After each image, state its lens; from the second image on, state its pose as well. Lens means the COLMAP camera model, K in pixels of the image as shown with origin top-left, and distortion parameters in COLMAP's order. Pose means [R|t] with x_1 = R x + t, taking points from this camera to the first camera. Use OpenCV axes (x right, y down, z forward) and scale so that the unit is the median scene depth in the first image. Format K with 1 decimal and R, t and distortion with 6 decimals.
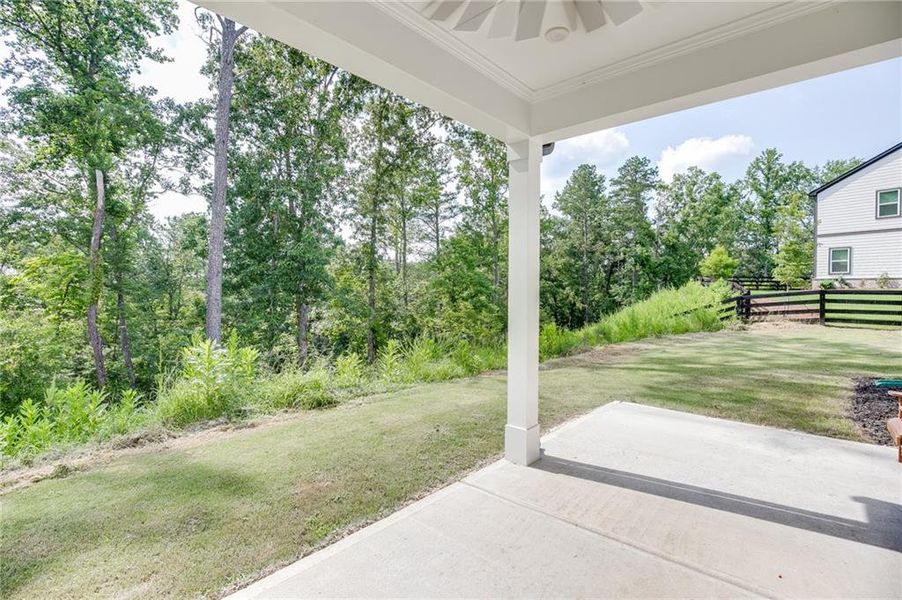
lens RADIAL K [[416.6, 0, 450.0], [0, 416.6, 294.0], [0, 0, 1]] dist [-0.000377, 0.000037]
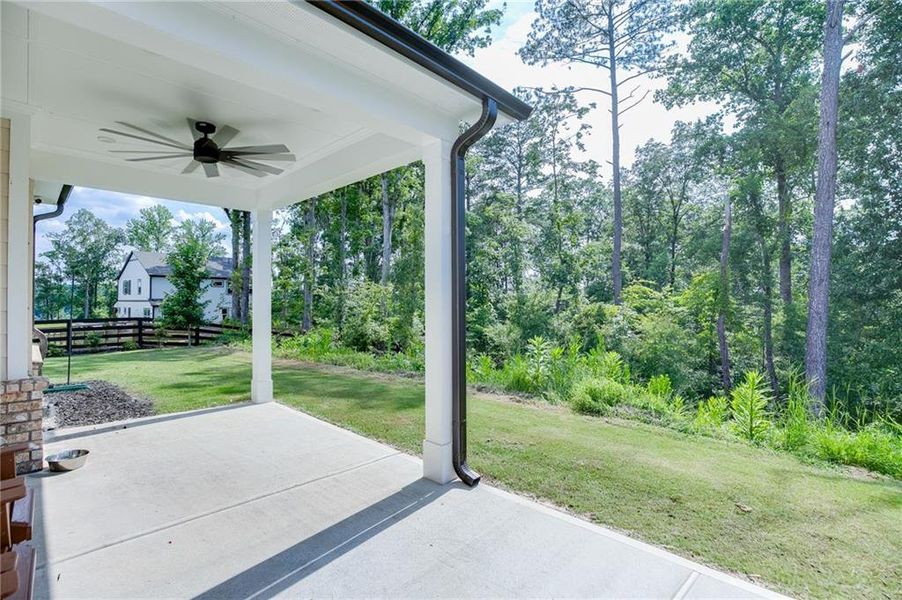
lens RADIAL K [[416.6, 0, 450.0], [0, 416.6, 294.0], [0, 0, 1]] dist [-0.000377, 0.000037]
pose [[-0.039999, -0.027231, -0.998829, 1.215451], [-0.009448, 0.999594, -0.026874, 0.012767], [0.999155, 0.008362, -0.040240, 1.144640]]
